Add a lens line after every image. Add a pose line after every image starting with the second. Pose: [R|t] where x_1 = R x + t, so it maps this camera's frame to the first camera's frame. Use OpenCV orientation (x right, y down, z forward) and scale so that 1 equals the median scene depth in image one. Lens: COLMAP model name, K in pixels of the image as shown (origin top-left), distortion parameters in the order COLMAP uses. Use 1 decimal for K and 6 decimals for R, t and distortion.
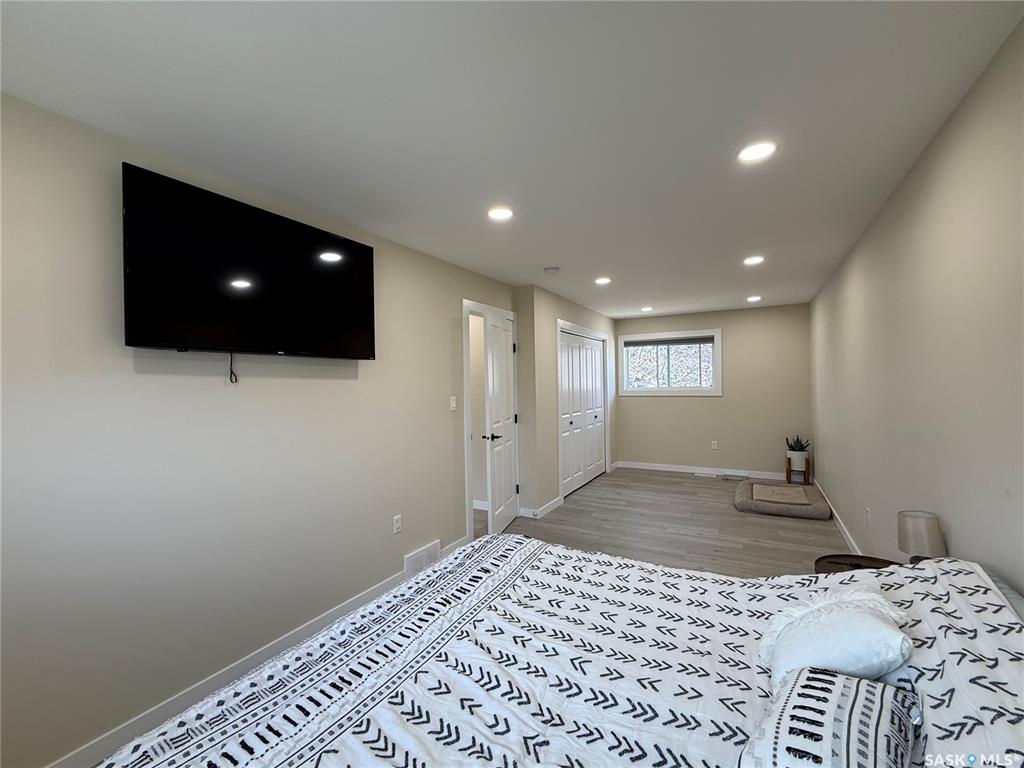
lens RADIAL K [[410.1, 0, 514.7], [0, 410.1, 387.5], [0, 0, 1]] dist [0.000026, -0.000221]
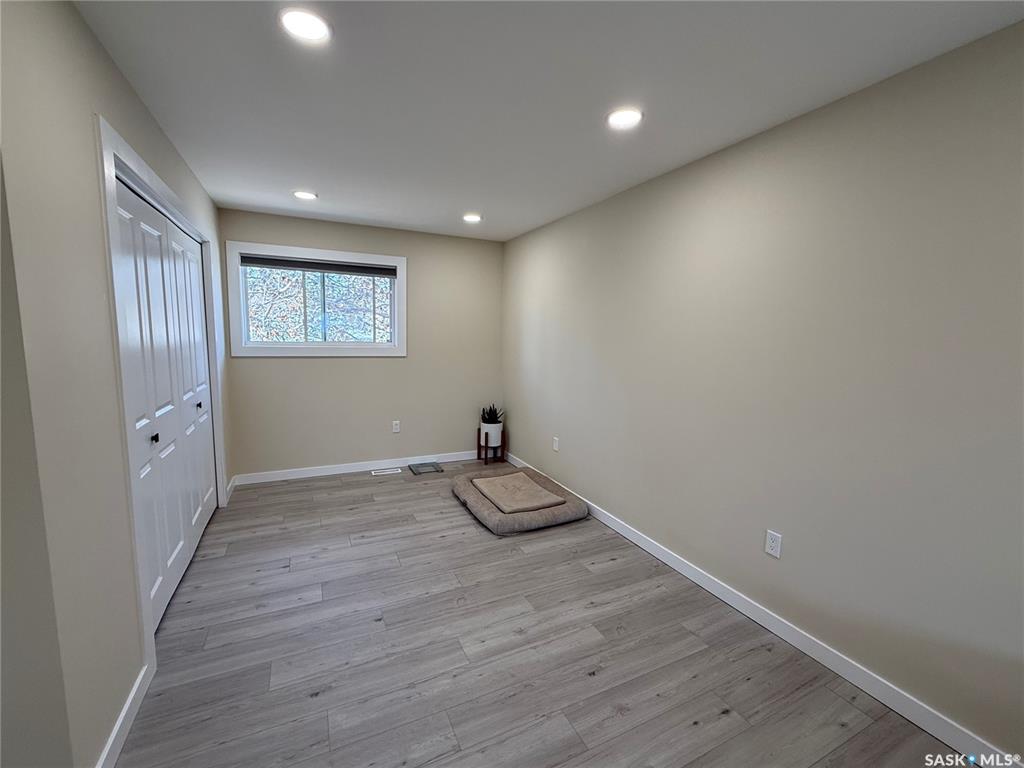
lens RADIAL K [[410.1, 0, 480.1], [0, 410.1, 378.5], [0, 0, 1]] dist [0.000026, -0.000221]
pose [[0.583296, -0.062650, 0.809840, 0.009249], [-0.022905, 0.995356, 0.093500, -0.010774], [-0.811936, -0.073088, 0.579152, 0.539744]]
